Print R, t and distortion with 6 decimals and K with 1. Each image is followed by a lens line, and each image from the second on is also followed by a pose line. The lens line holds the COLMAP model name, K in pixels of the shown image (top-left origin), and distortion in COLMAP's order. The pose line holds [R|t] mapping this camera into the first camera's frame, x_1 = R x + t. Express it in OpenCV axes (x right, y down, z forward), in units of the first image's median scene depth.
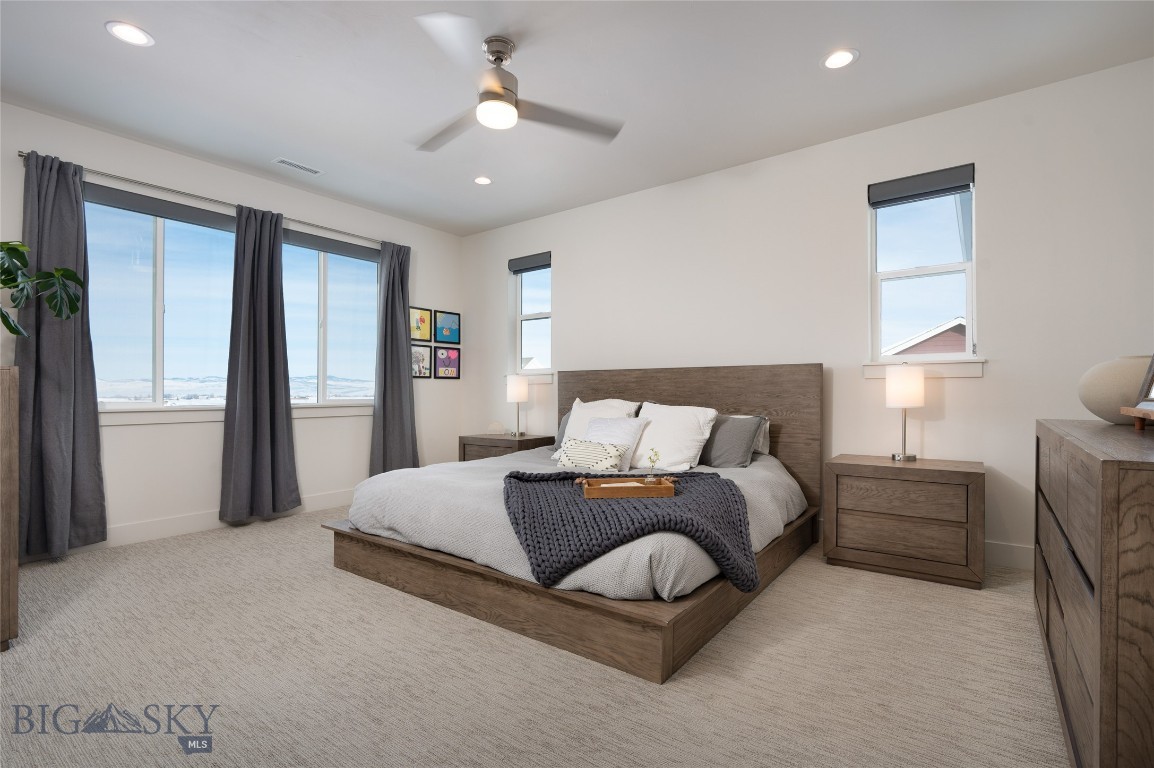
lens RADIAL K [[538.0, 0, 577.0], [0, 538.0, 384.0], [0, 0, 1]] dist [0.000488, 0.000052]
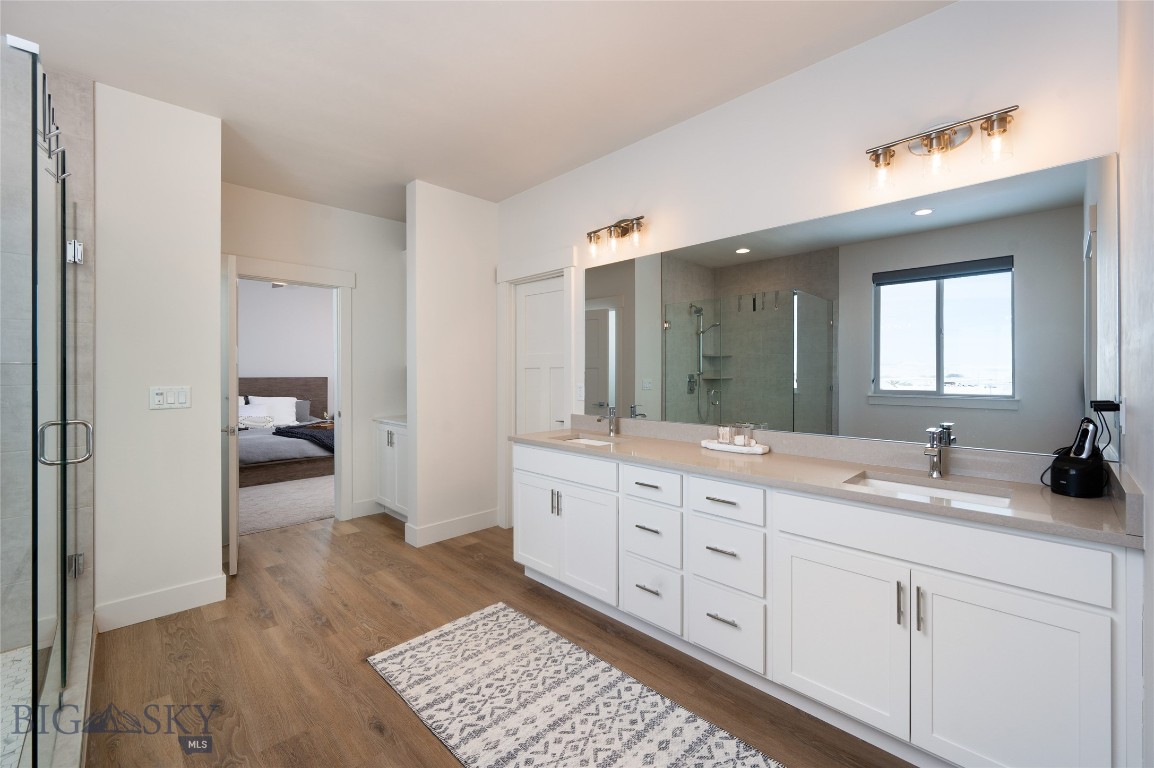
lens RADIAL K [[468.9, 0, 577.0], [0, 468.9, 384.0], [0, 0, 1]] dist [0.000028, -0.000001]
pose [[0.144972, -0.004514, 0.989425, -1.022650], [-0.003905, 0.999979, 0.005134, -0.015681], [-0.989428, -0.004608, 0.144952, -0.291912]]
